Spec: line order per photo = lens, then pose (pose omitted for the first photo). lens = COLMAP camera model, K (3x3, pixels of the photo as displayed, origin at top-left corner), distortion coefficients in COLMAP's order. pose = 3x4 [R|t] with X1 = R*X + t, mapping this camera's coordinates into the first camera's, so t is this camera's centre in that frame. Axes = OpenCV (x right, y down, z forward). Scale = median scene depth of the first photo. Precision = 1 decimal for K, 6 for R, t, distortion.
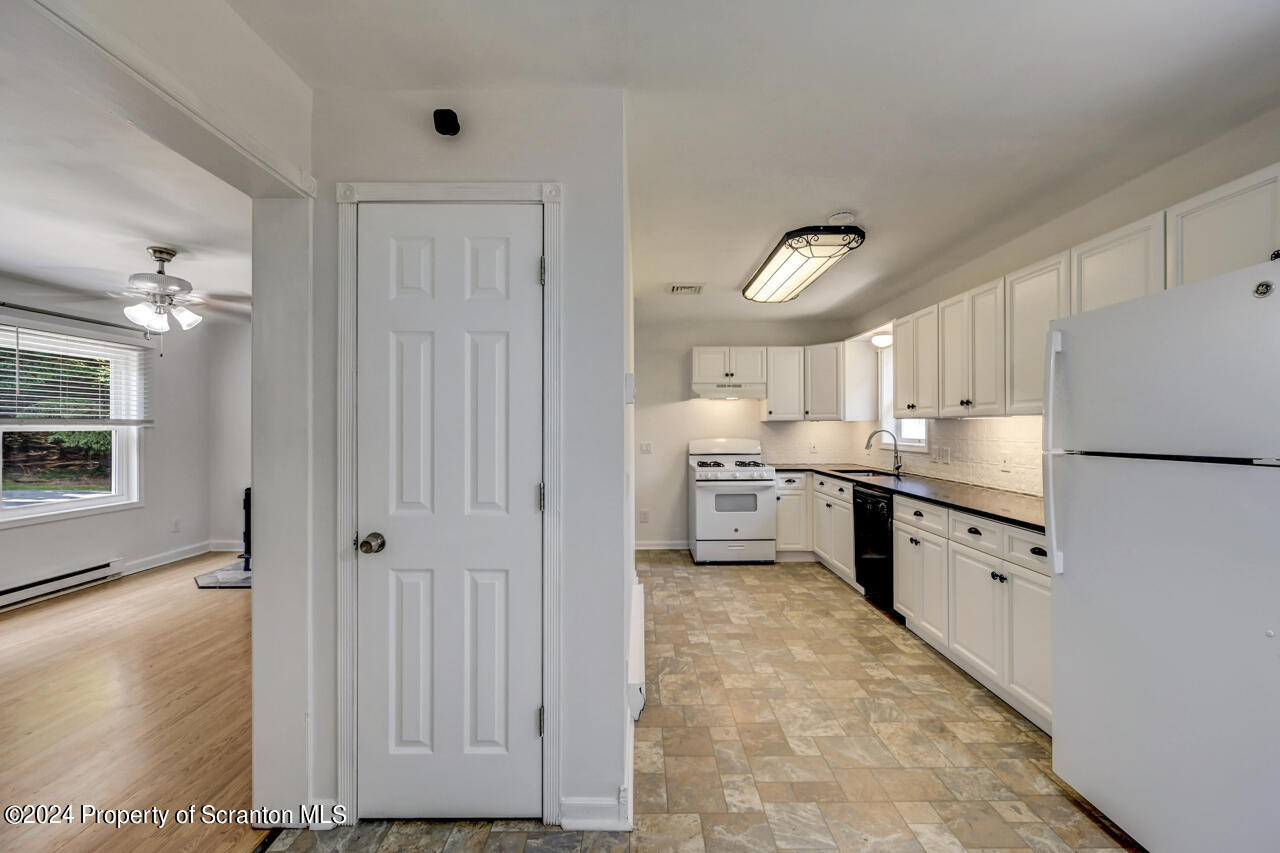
lens RADIAL K [[515.1, 0, 640.0], [0, 515.1, 426.5], [0, 0, 1]] dist [-0.003472, -0.000426]
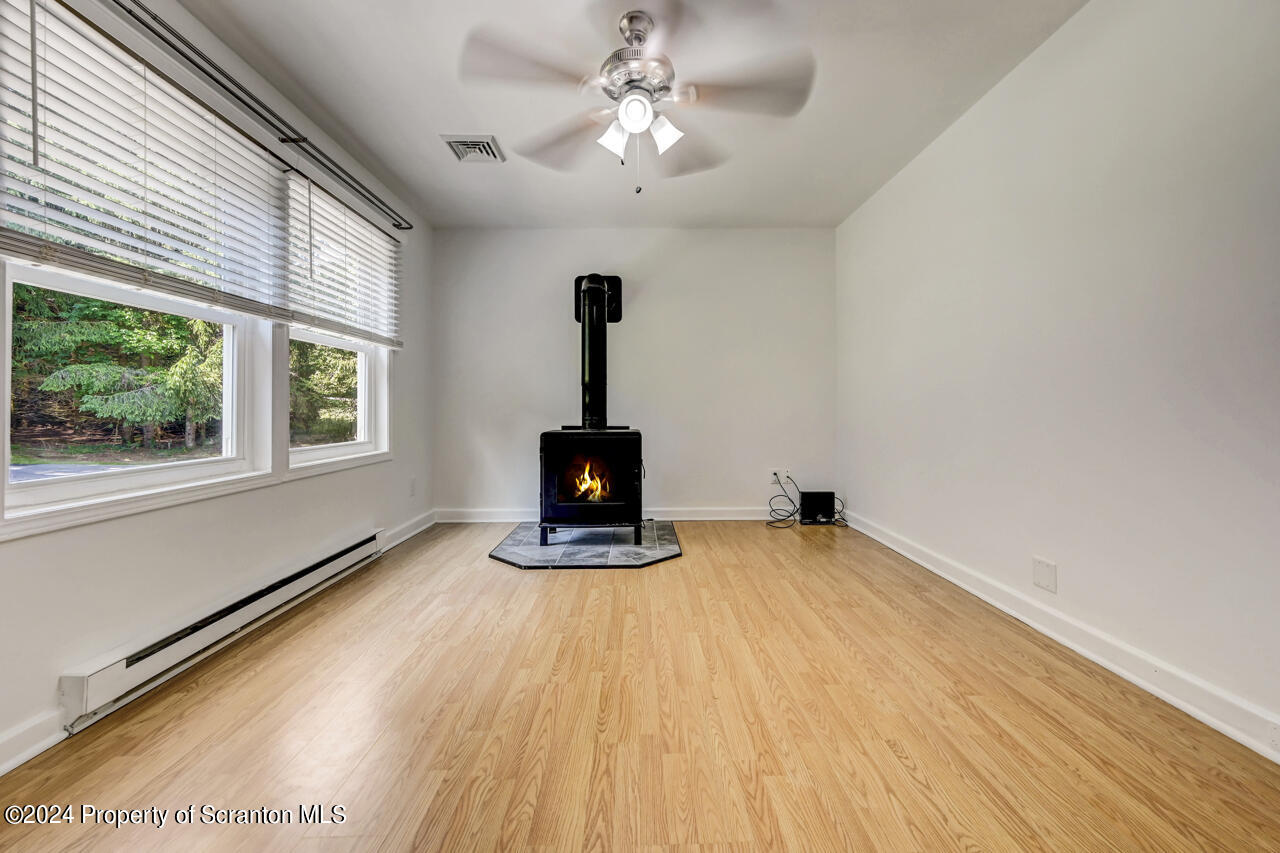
lens RADIAL K [[528.7, 0, 643.4], [0, 528.7, 405.5], [0, 0, 1]] dist [-0.000003, 0.000019]
pose [[0.999898, 0.004139, 0.013653, -0.705986], [-0.003977, 0.999922, -0.011880, 0.099189], [-0.013701, 0.011825, 0.999836, 0.271277]]
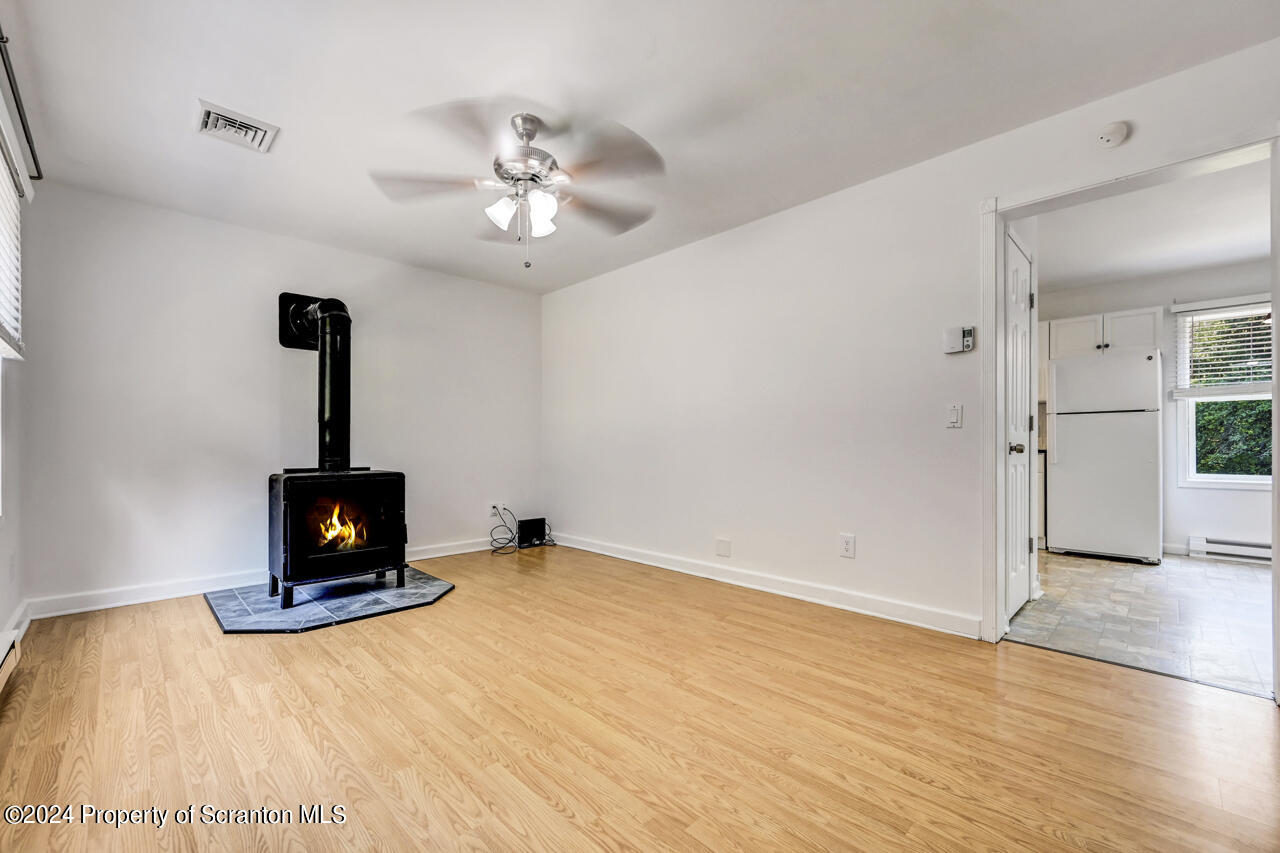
lens RADIAL K [[525.0, 0, 653.3], [0, 525.0, 447.2], [0, 0, 1]] dist [-0.000260, -0.000080]
pose [[0.702543, 0.005938, 0.711617, -1.010162], [-0.002171, 0.999978, -0.006201, 0.095885], [-0.711638, 0.002811, 0.702540, 0.255641]]
